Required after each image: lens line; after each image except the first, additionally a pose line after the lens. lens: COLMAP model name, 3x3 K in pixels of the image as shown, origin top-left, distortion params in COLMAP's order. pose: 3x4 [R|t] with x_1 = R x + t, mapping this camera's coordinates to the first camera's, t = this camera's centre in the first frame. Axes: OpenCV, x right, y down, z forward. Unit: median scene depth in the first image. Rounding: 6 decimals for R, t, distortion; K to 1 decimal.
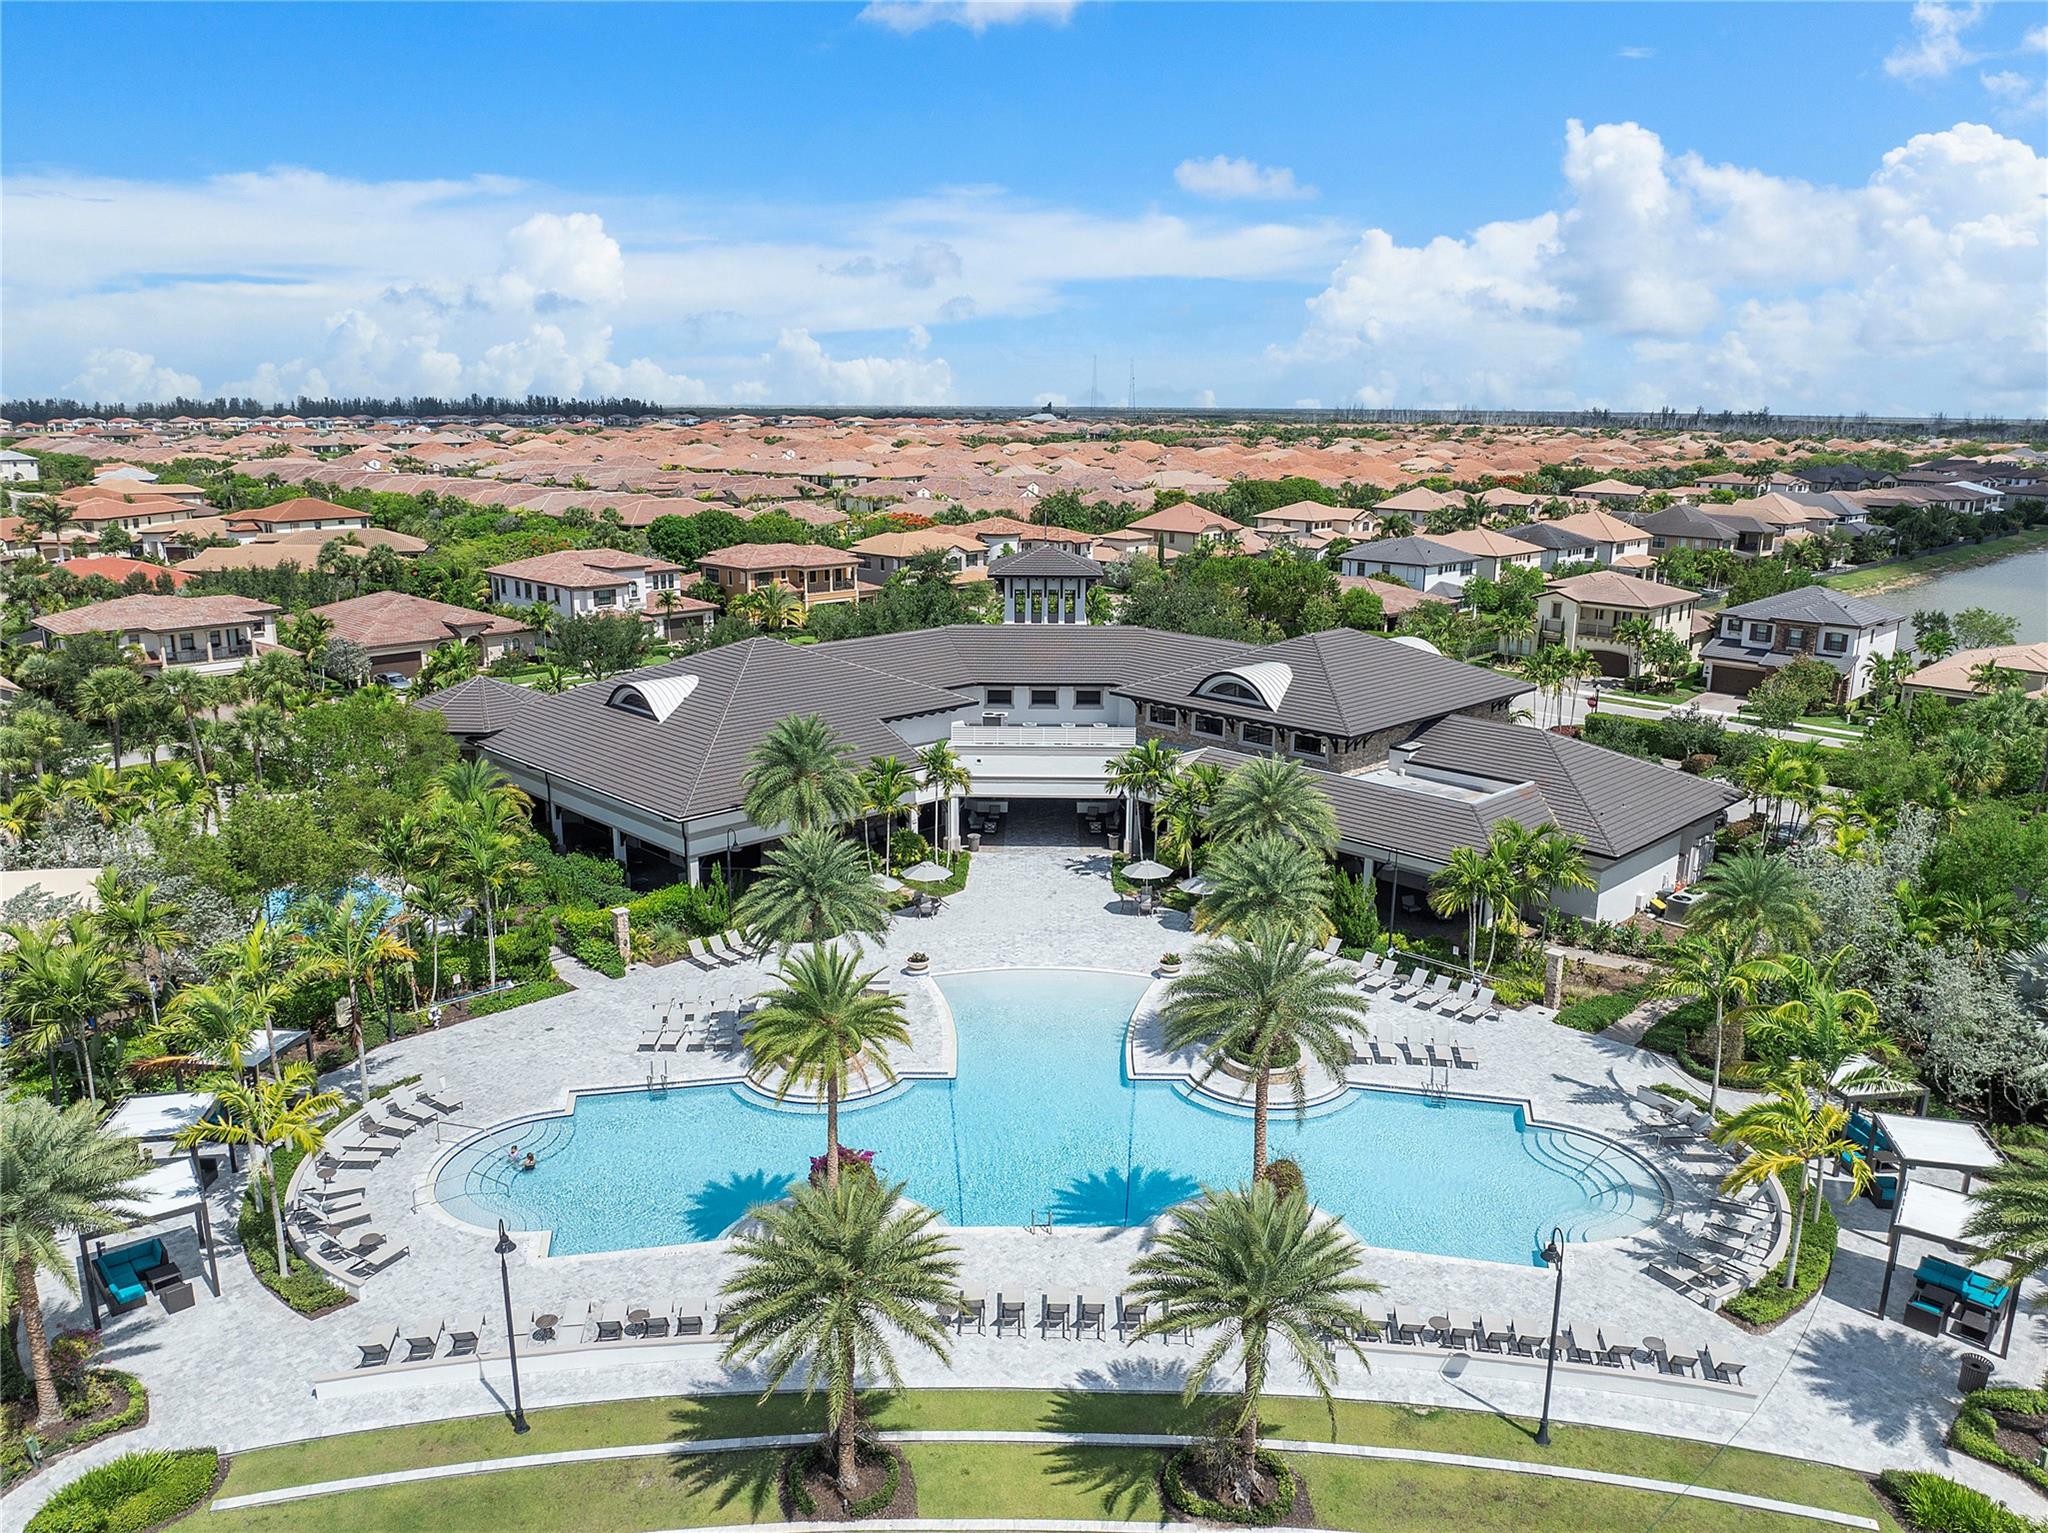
lens RADIAL K [[1473.6, 0, 1043.3], [0, 1473.6, 770.2], [0, 0, 1]] dist [-0.040776, -0.000400]
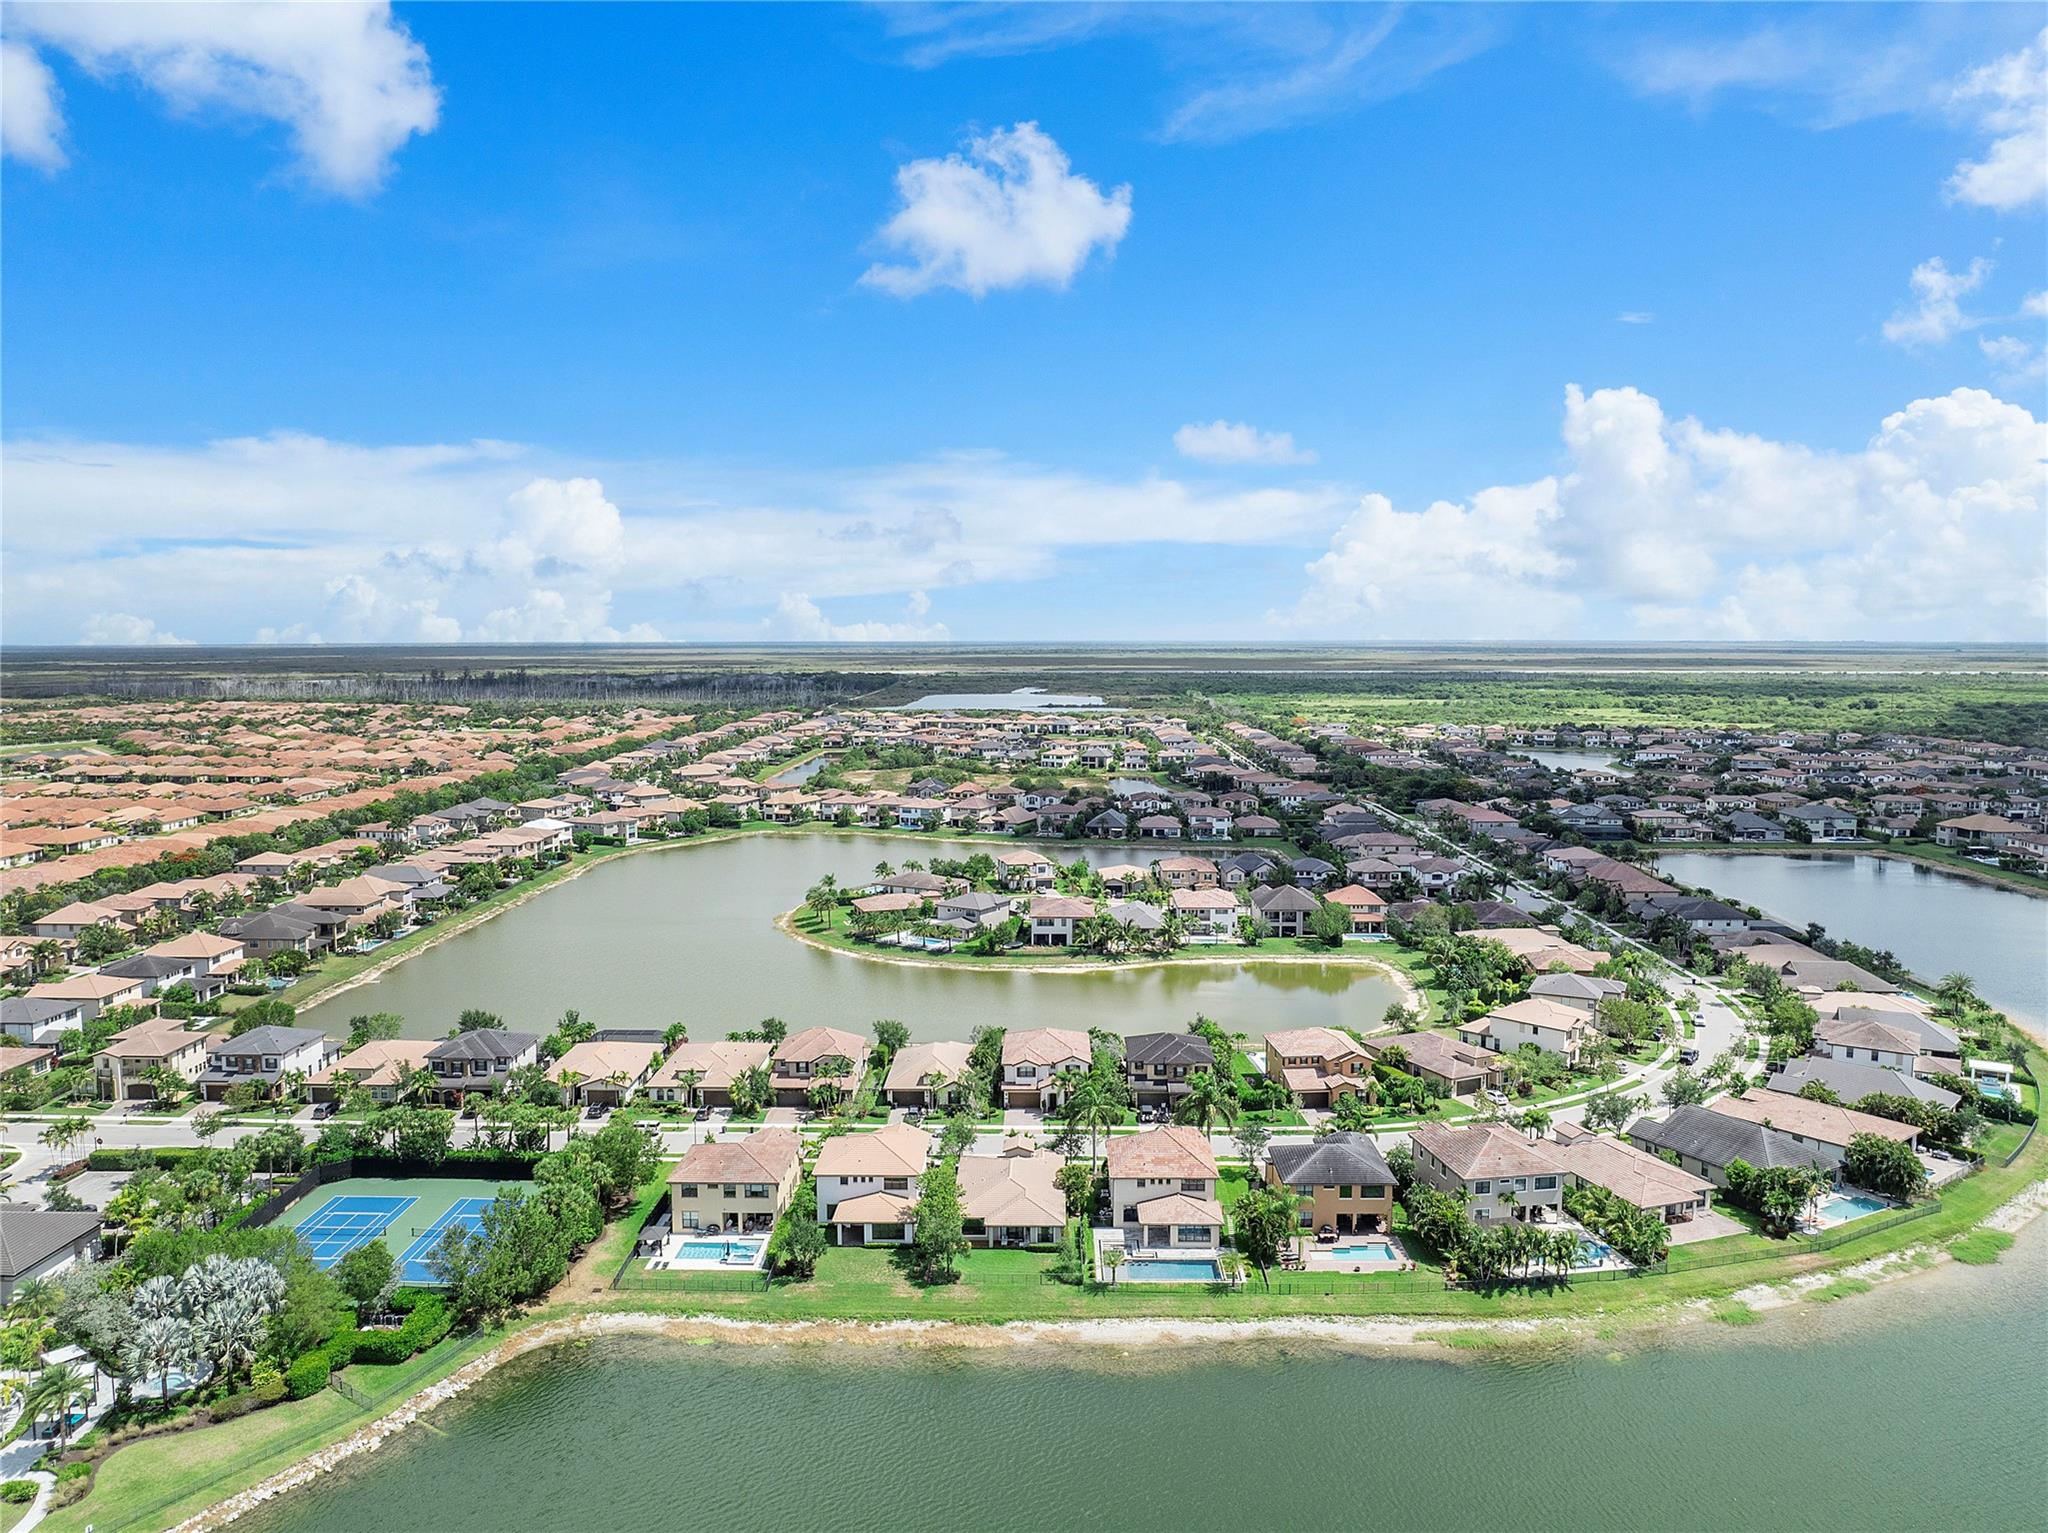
lens RADIAL K [[1453.3, 0, 1033.3], [0, 1453.3, 755.0], [0, 0, 1]] dist [-0.057212, 0.023135]
pose [[0.722200, -0.064587, 0.688662, 0.063558], [0.174995, 0.980301, -0.091579, -0.201050], [-0.669181, 0.186651, 0.719276, -1.405161]]
